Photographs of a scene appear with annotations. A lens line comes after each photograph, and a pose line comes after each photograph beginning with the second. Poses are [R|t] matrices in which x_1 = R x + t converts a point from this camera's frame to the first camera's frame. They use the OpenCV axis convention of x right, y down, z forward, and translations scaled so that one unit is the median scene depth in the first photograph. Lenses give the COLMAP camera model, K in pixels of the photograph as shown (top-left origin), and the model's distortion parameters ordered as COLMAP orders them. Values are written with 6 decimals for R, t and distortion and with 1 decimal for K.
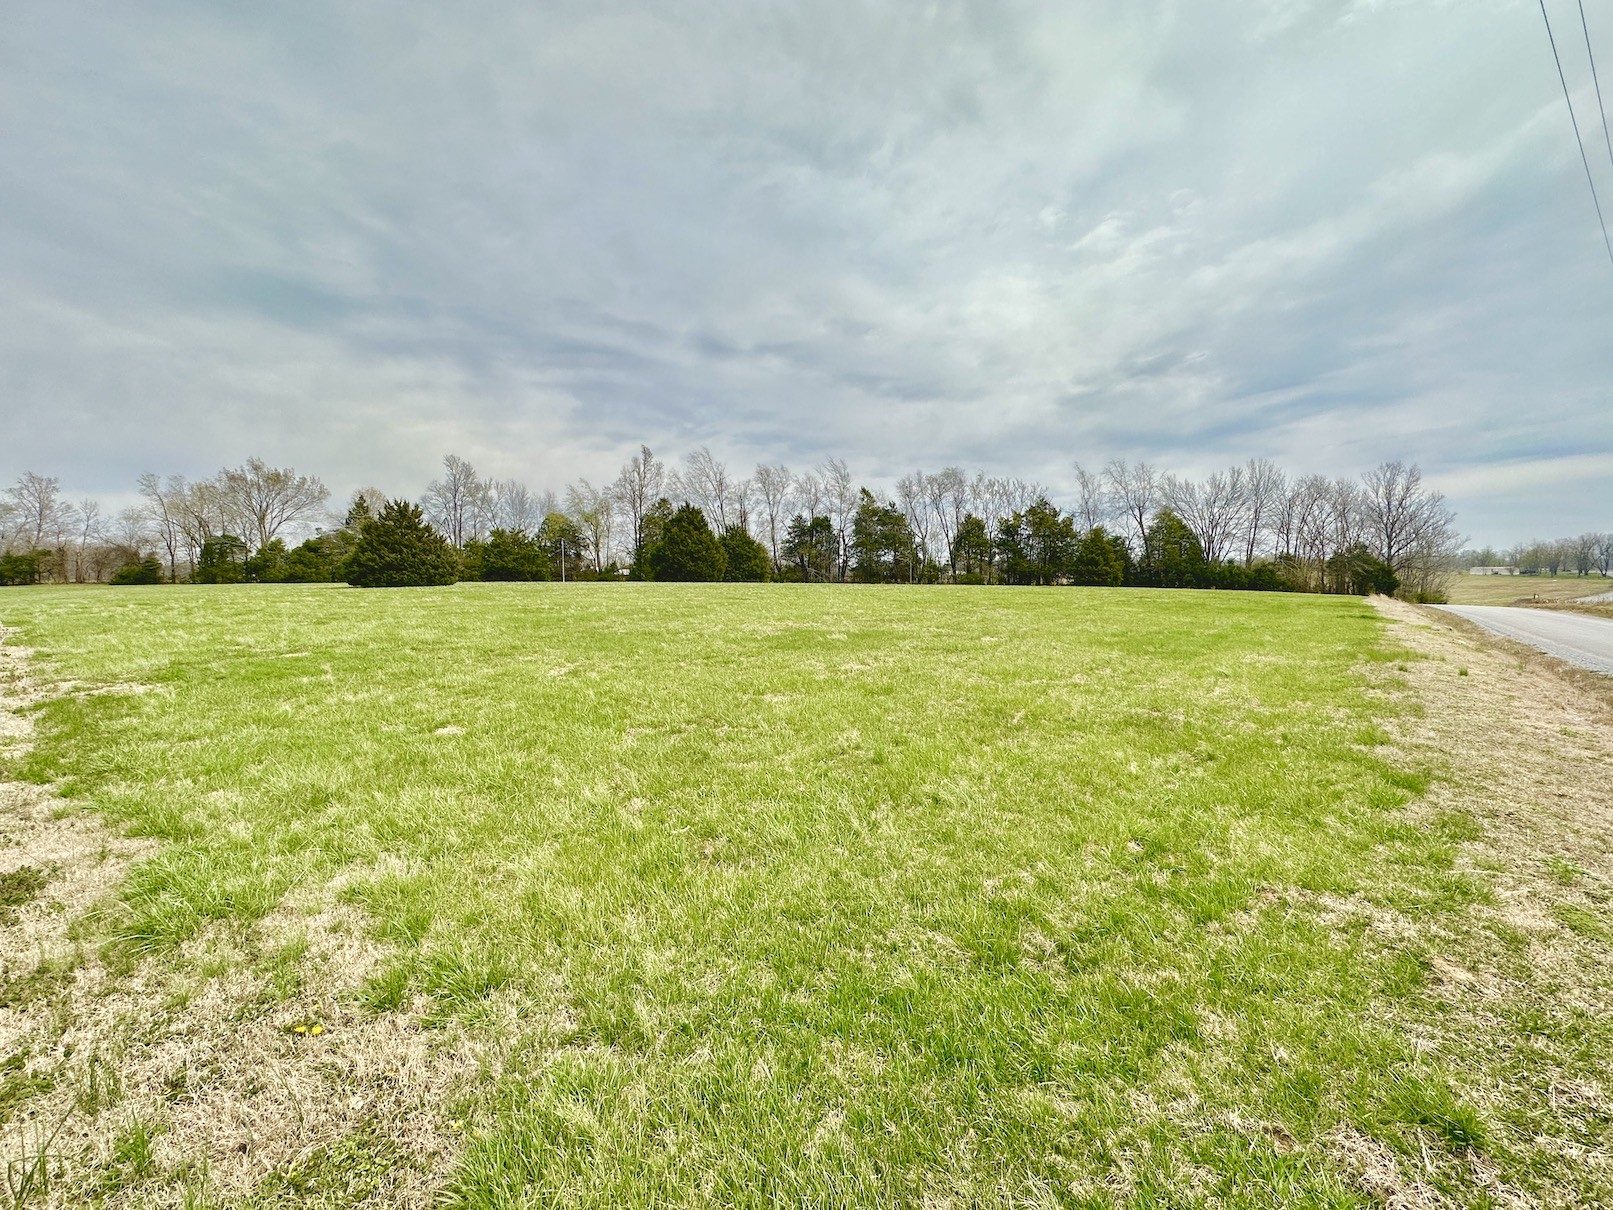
lens RADIAL K [[637.4, 0, 791.6], [0, 637.4, 596.7], [0, 0, 1]] dist [0.001444, 0.000328]
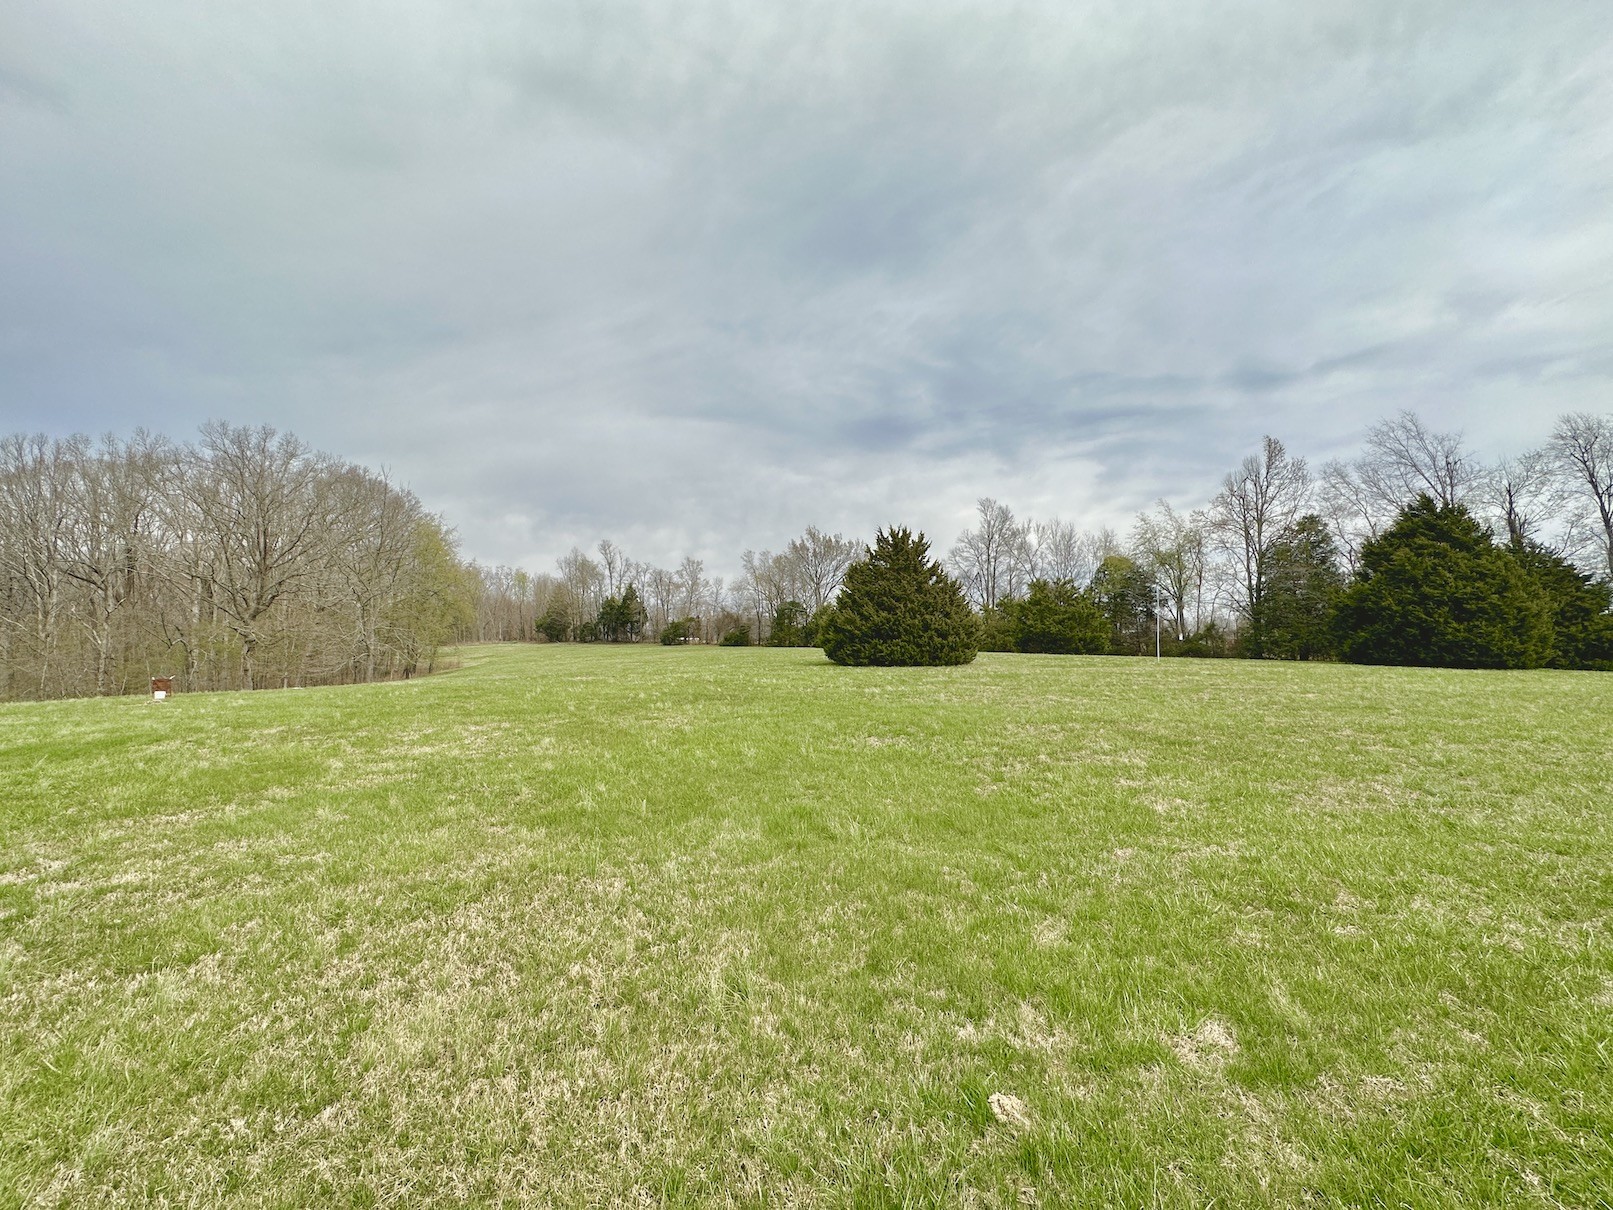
lens RADIAL K [[594.0, 0, 804.0], [0, 594.0, 612.8], [0, 0, 1]] dist [-0.019053, -0.000028]
pose [[0.698802, -0.019371, -0.715053, -0.151543], [-0.034150, 0.997590, -0.060399, -0.016405], [0.714499, 0.066626, 0.696457, 0.310334]]
